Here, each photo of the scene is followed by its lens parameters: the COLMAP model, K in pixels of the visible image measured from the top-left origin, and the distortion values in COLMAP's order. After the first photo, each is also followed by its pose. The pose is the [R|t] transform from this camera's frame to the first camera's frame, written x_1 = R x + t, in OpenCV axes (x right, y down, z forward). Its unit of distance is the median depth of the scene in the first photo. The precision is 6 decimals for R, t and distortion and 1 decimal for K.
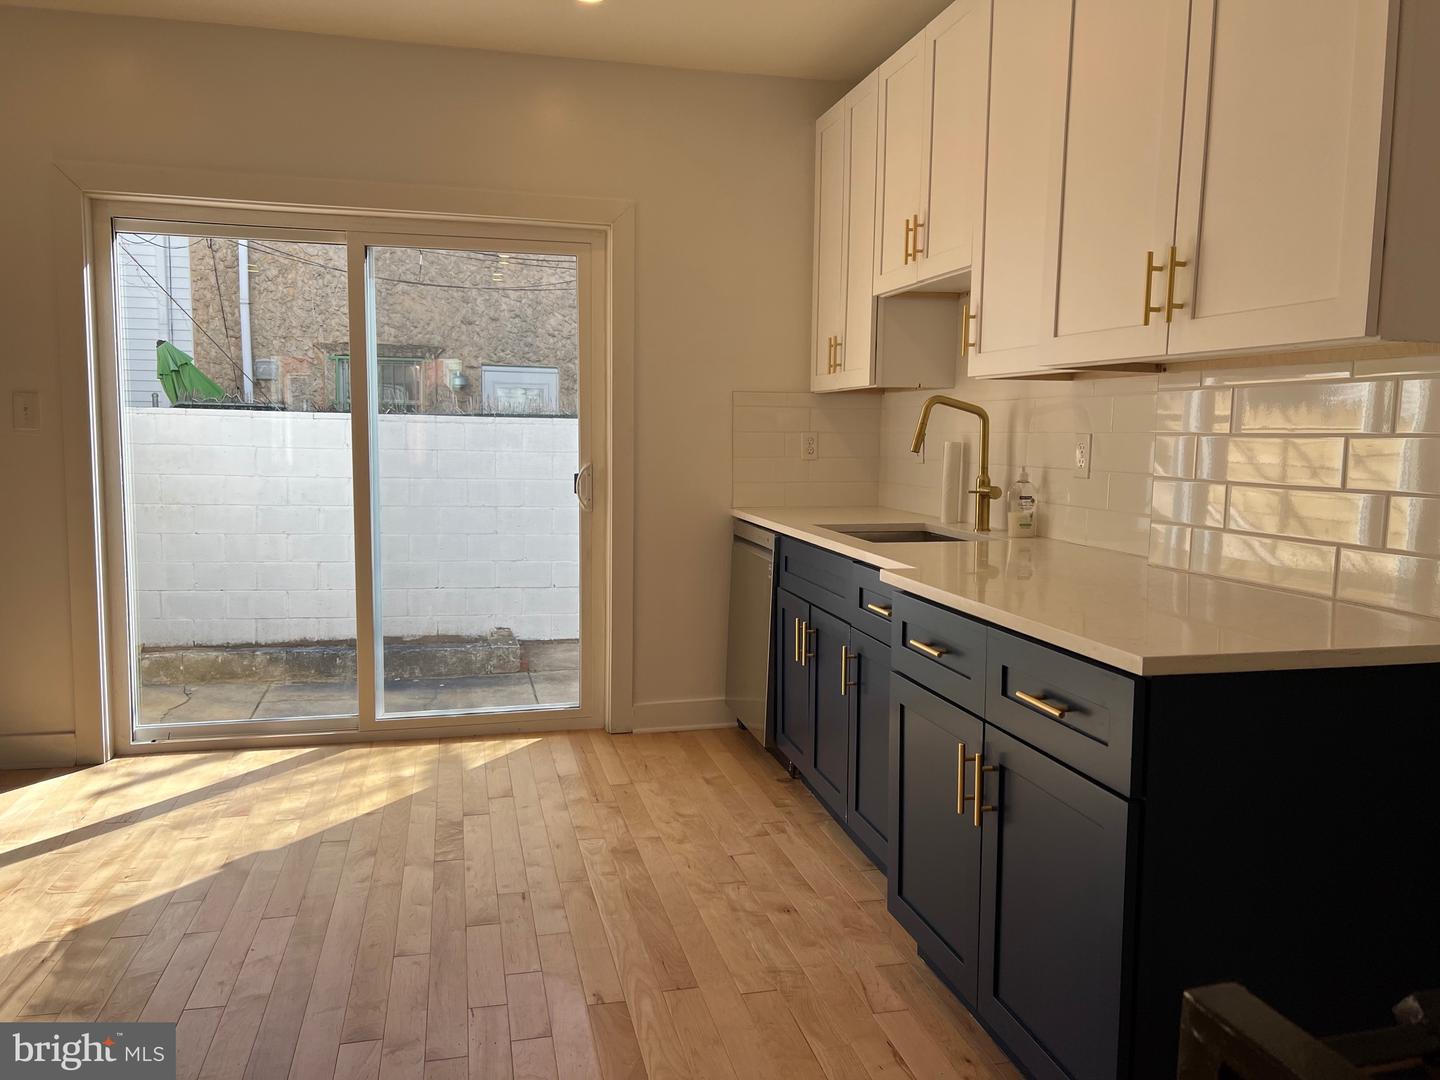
lens RADIAL K [[1090.0, 0, 717.9], [0, 1090.0, 530.1], [0, 0, 1]] dist [0.043783, -0.051821]
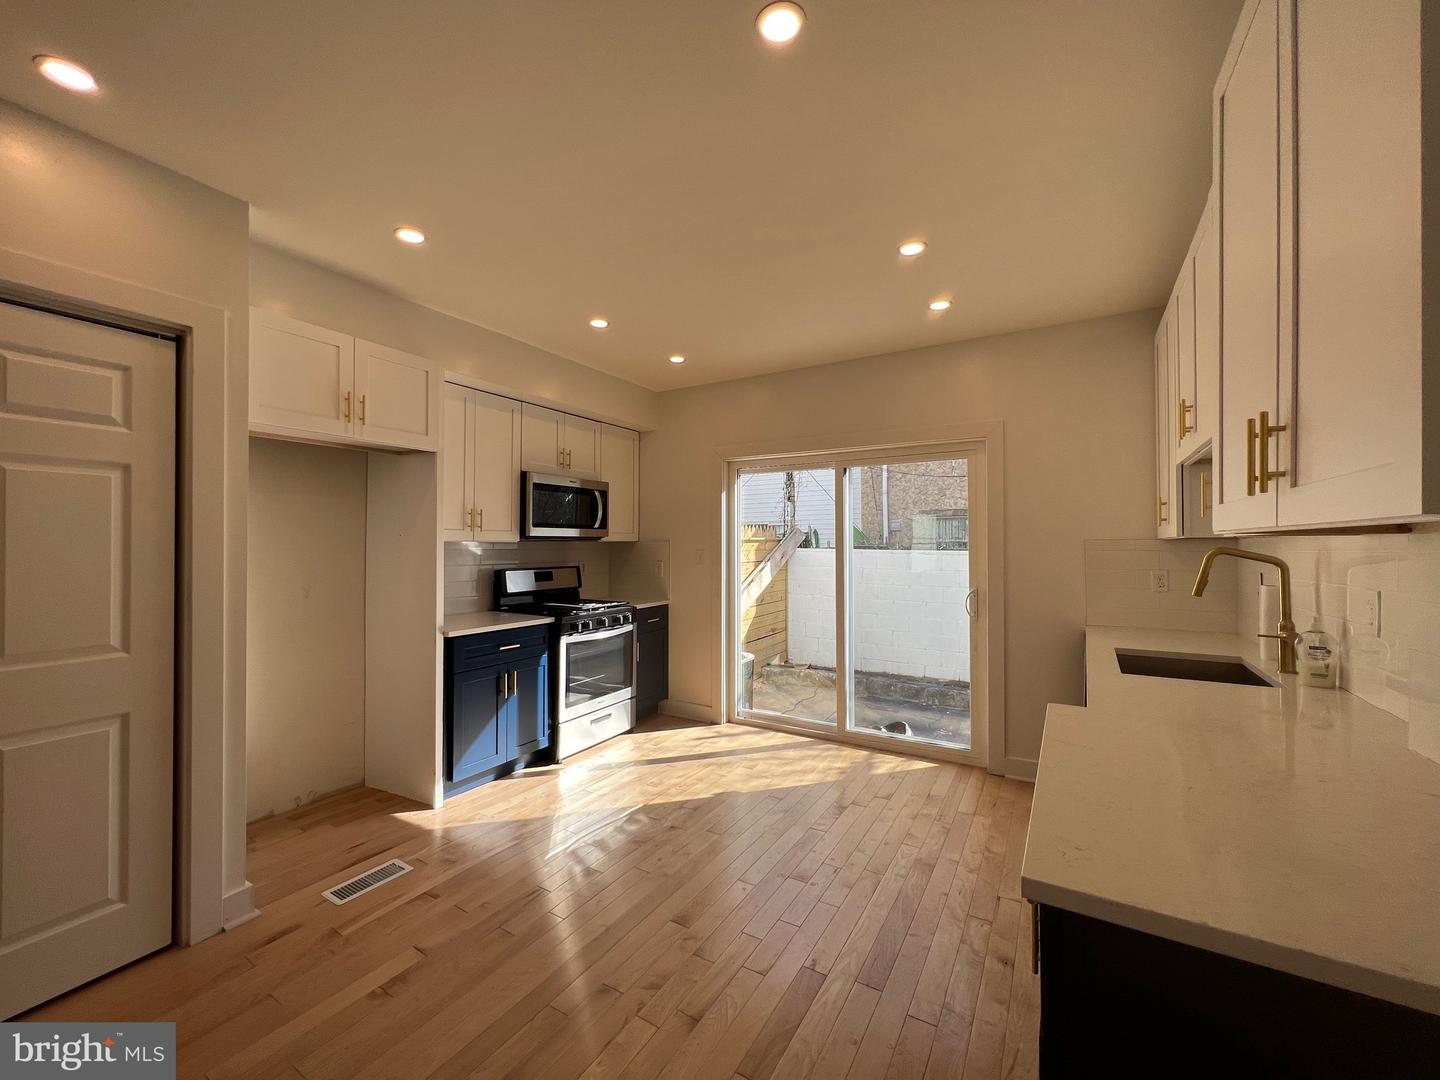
lens RADIAL K [[576.6, 0, 715.3], [0, 576.6, 537.9], [0, 0, 1]] dist [-0.005249, 0.000772]
pose [[0.708932, -0.023086, -0.704899, 0.227811], [-0.057212, 0.994288, -0.090103, -0.044632], [0.702953, 0.104206, 0.703562, 0.187702]]
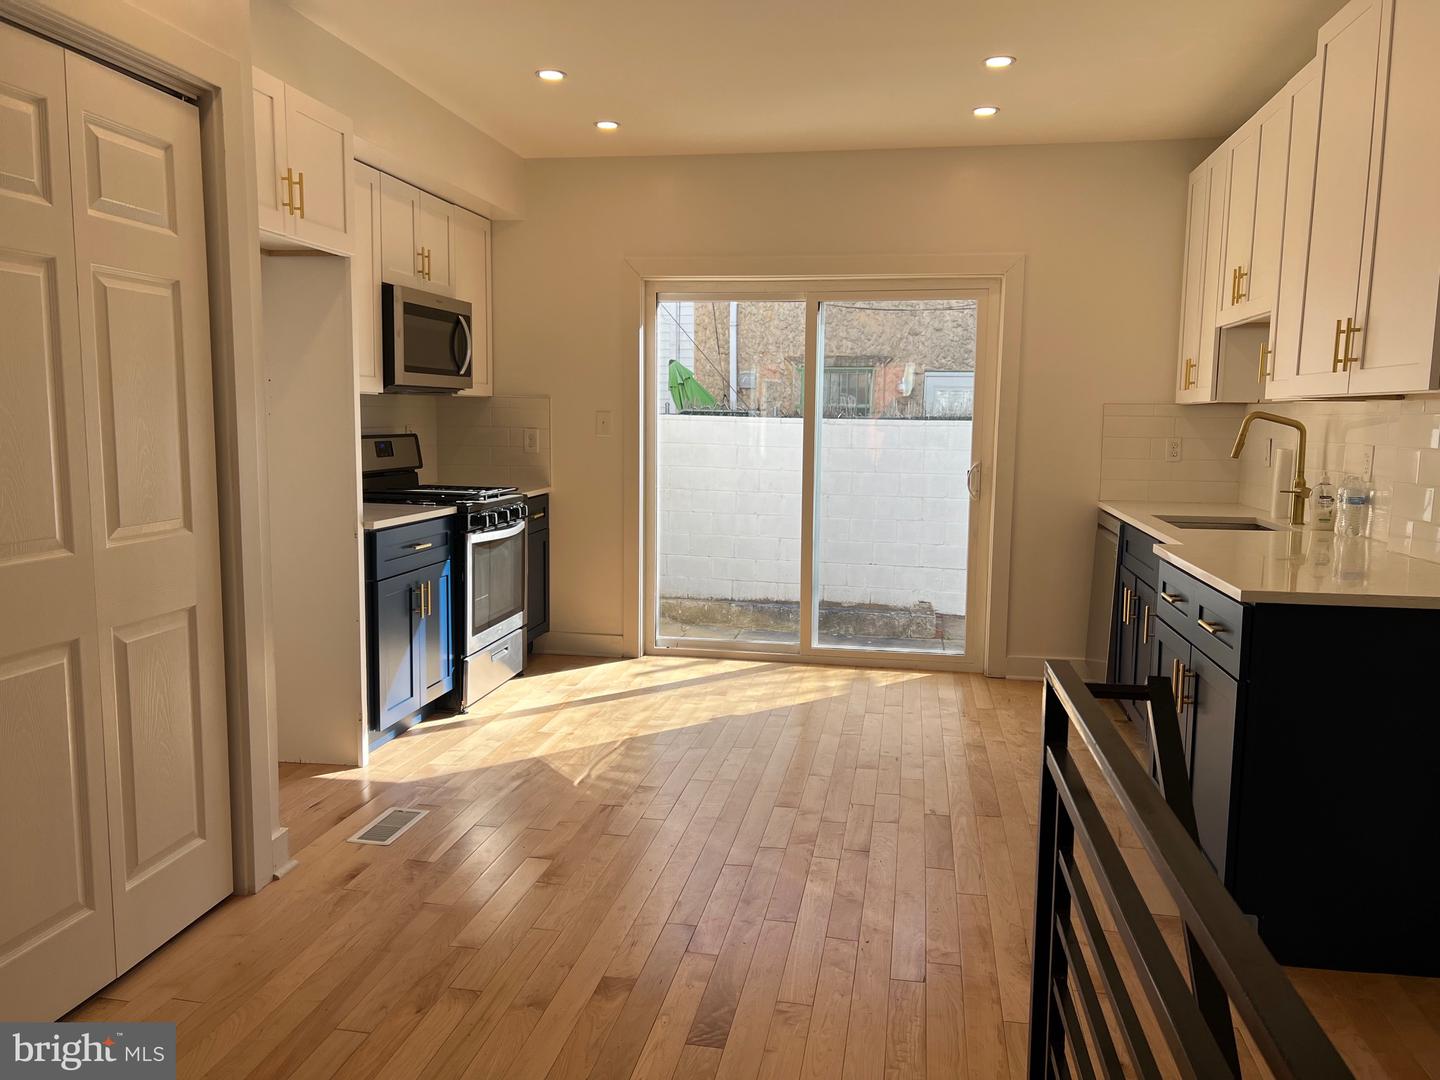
lens RADIAL K [[1090.0, 0, 716.8], [0, 1090.0, 548.1], [0, 0, 1]] dist [0.043783, -0.051821]
pose [[0.915480, 0.046969, -0.399612, 0.133355], [-0.038565, 0.998834, 0.029051, 0.014838], [0.400510, -0.011185, 0.916224, -0.333474]]
